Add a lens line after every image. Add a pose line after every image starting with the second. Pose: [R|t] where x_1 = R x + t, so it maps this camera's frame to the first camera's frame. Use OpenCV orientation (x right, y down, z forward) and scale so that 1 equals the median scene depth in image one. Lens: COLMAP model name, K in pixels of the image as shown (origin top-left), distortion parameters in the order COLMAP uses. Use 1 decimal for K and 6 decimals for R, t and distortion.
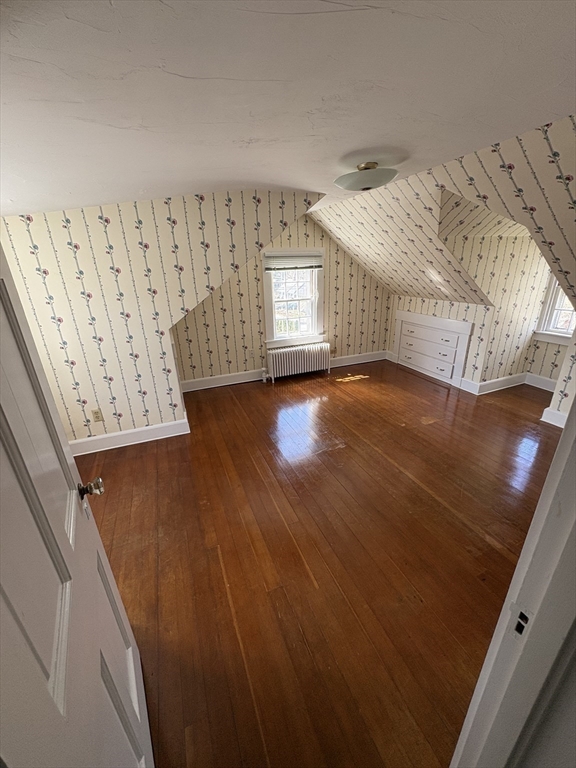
lens RADIAL K [[304.8, 0, 288.0], [0, 304.8, 384.0], [0, 0, 1]] dist [0.001366, 0.000004]
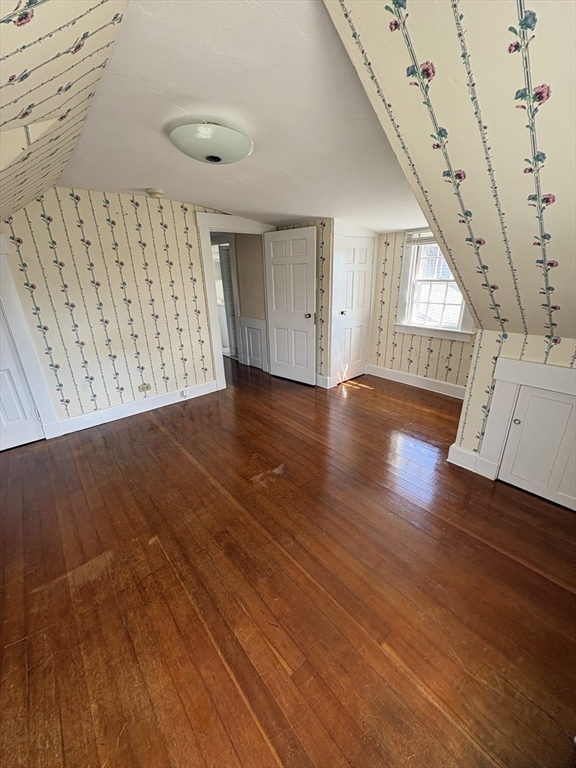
lens RADIAL K [[304.8, 0, 288.0], [0, 304.8, 384.0], [0, 0, 1]] dist [0.001366, 0.000004]
pose [[-0.951058, 0.155873, -0.266819, 0.208218], [-0.059075, 0.755818, 0.652111, -0.403339], [0.303313, 0.635958, -0.709619, 1.104648]]
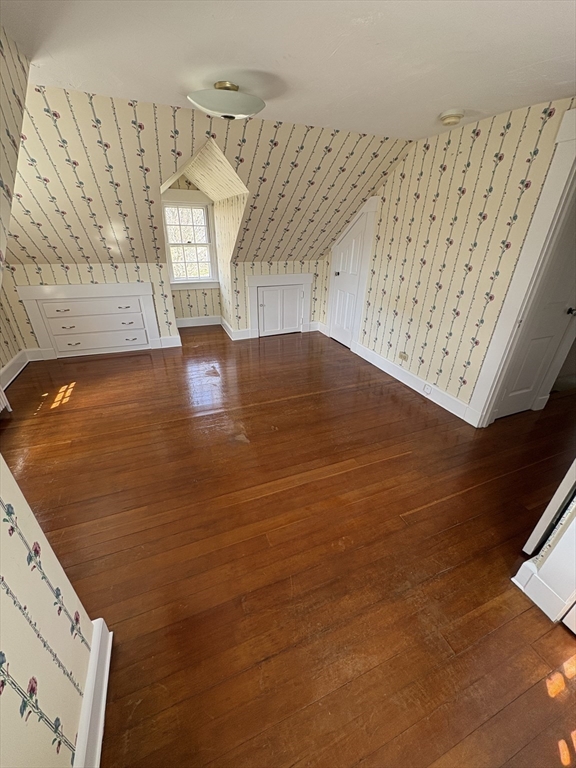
lens RADIAL K [[304.8, 0, 288.0], [0, 304.8, 384.0], [0, 0, 1]] dist [0.001366, 0.000004]
pose [[0.001280, -0.432134, 0.901809, -0.456793], [0.343817, 0.847022, 0.405393, -0.168279], [-0.939036, 0.309538, 0.149660, 0.526712]]
